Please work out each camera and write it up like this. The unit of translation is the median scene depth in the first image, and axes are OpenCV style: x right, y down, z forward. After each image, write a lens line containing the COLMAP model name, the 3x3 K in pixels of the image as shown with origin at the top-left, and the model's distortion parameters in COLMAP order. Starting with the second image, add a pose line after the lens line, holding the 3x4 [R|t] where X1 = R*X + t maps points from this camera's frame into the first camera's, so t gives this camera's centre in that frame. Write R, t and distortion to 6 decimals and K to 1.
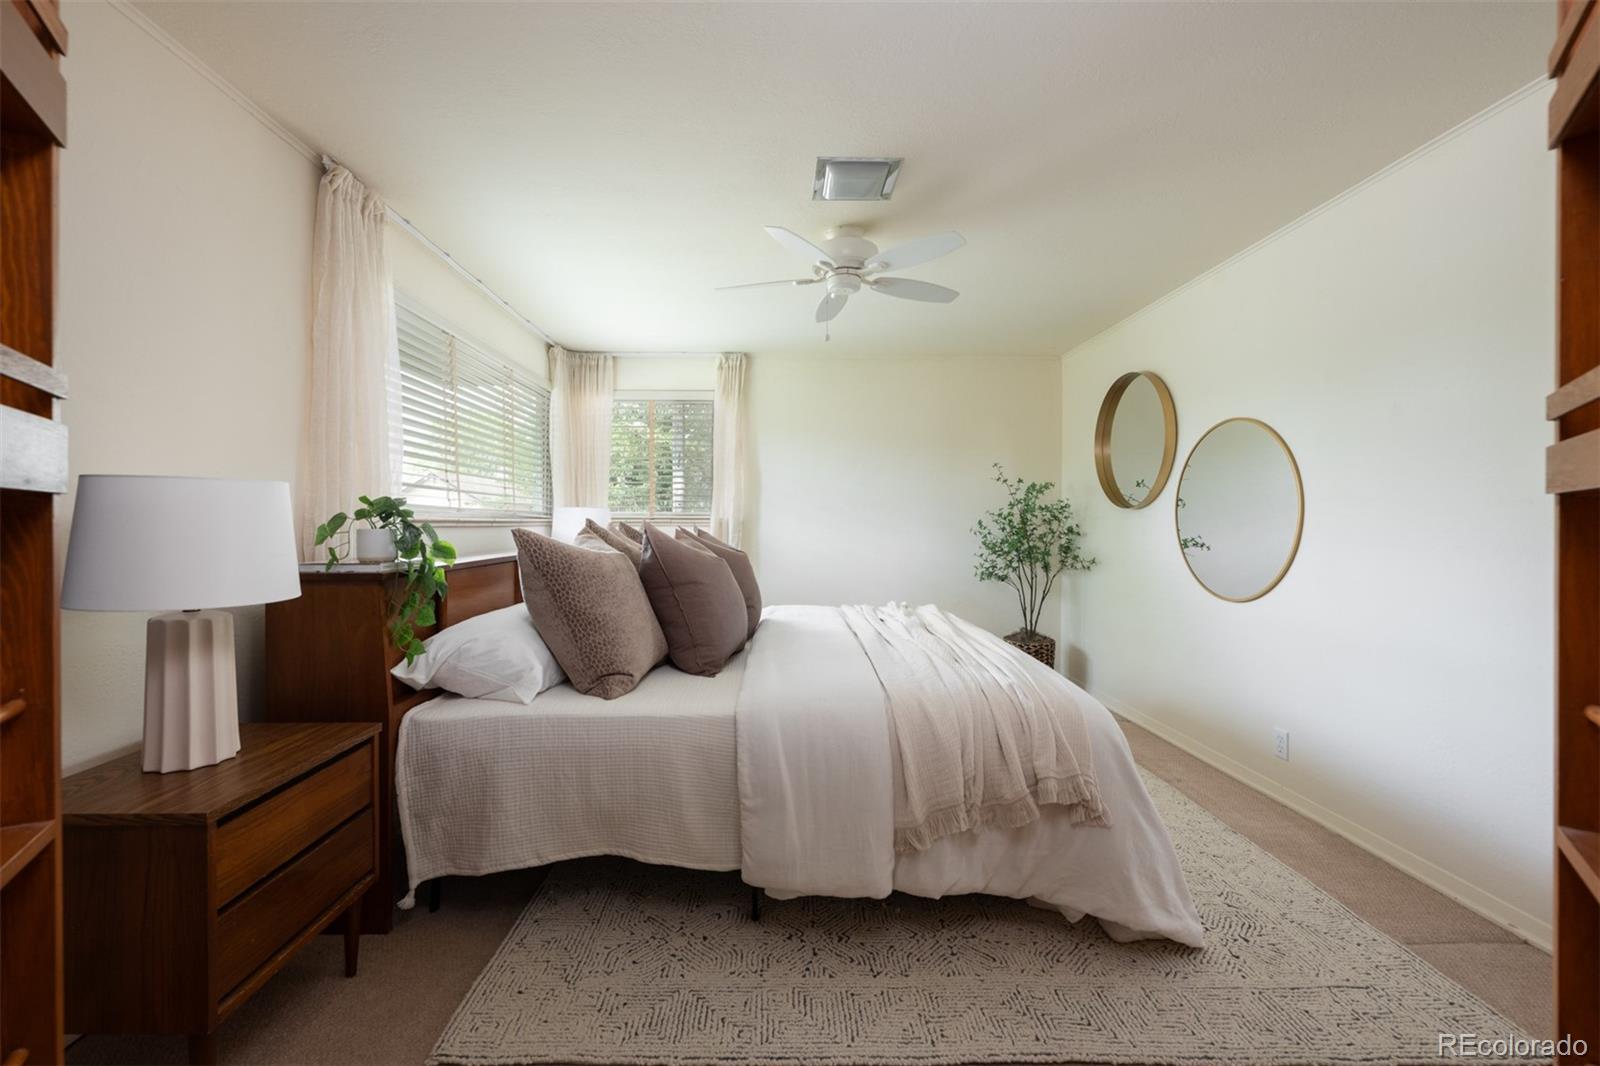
lens RADIAL K [[668.2, 0, 792.8], [0, 668.2, 525.2], [0, 0, 1]] dist [-0.002286, 0.000560]
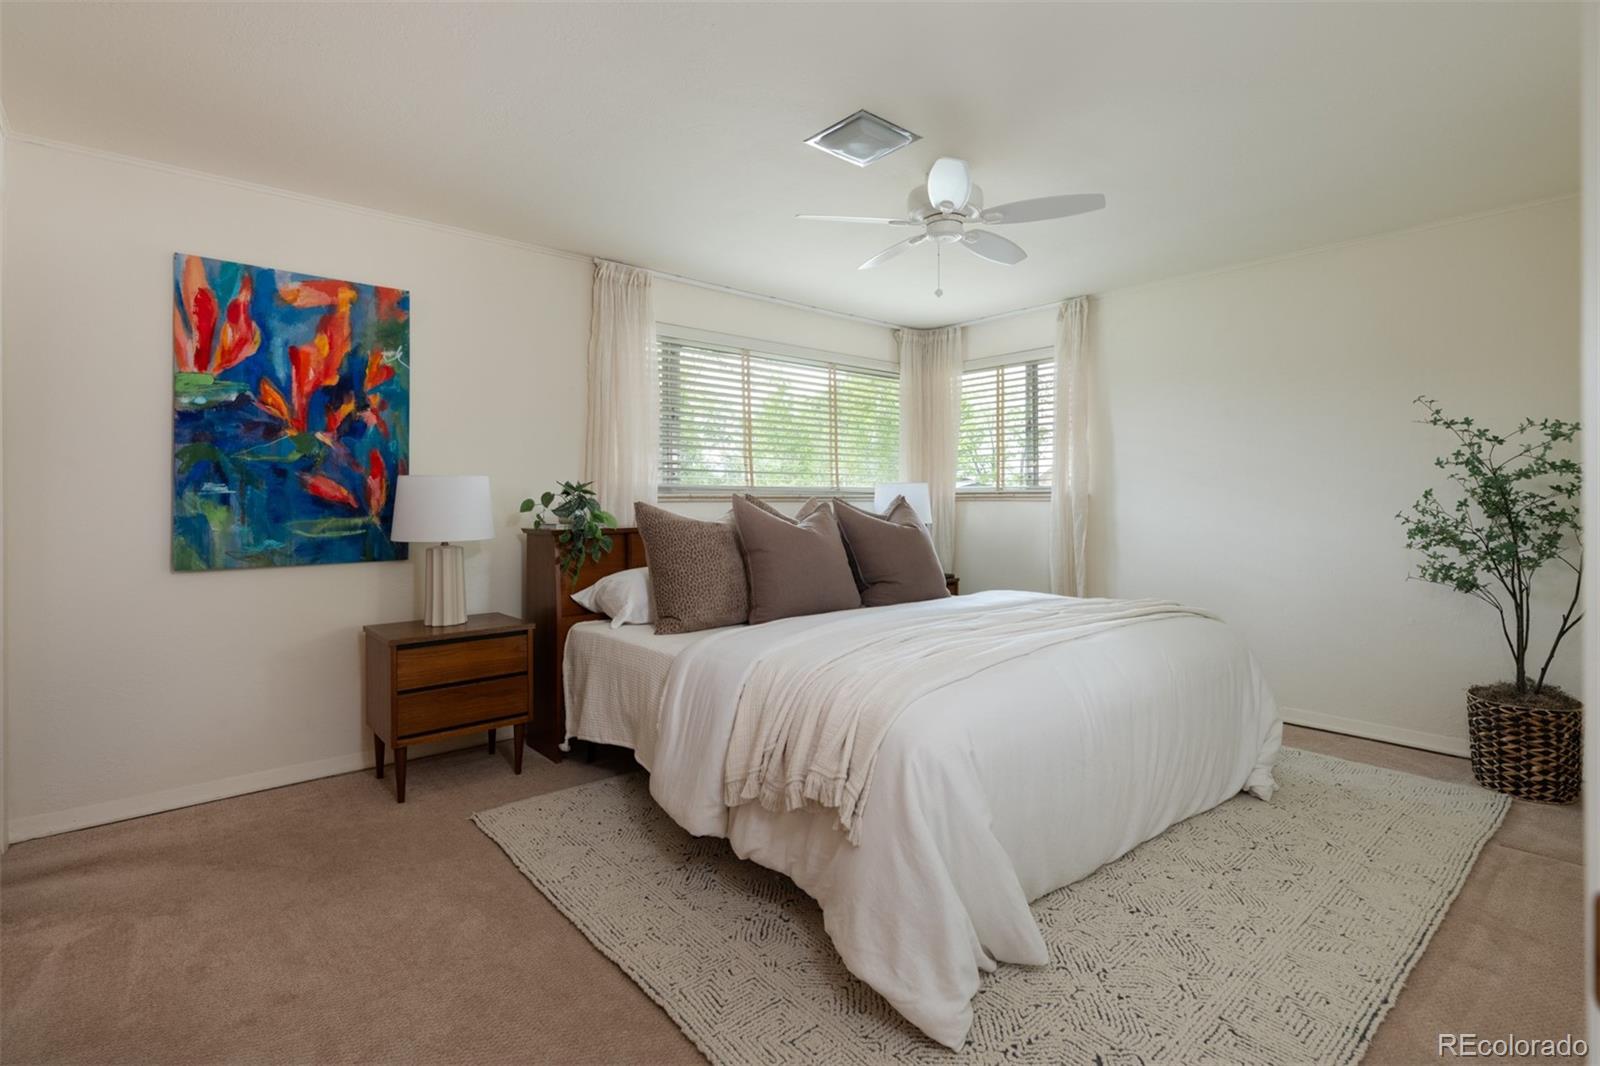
lens RADIAL K [[752.4, 0, 796.6], [0, 752.4, 497.1], [0, 0, 1]] dist [-0.006313, 0.001868]
pose [[0.648944, -0.008252, -0.760791, 0.970145], [0.001527, 0.999953, -0.009544, 0.010854], [0.760834, 0.005032, 0.648927, 0.260102]]
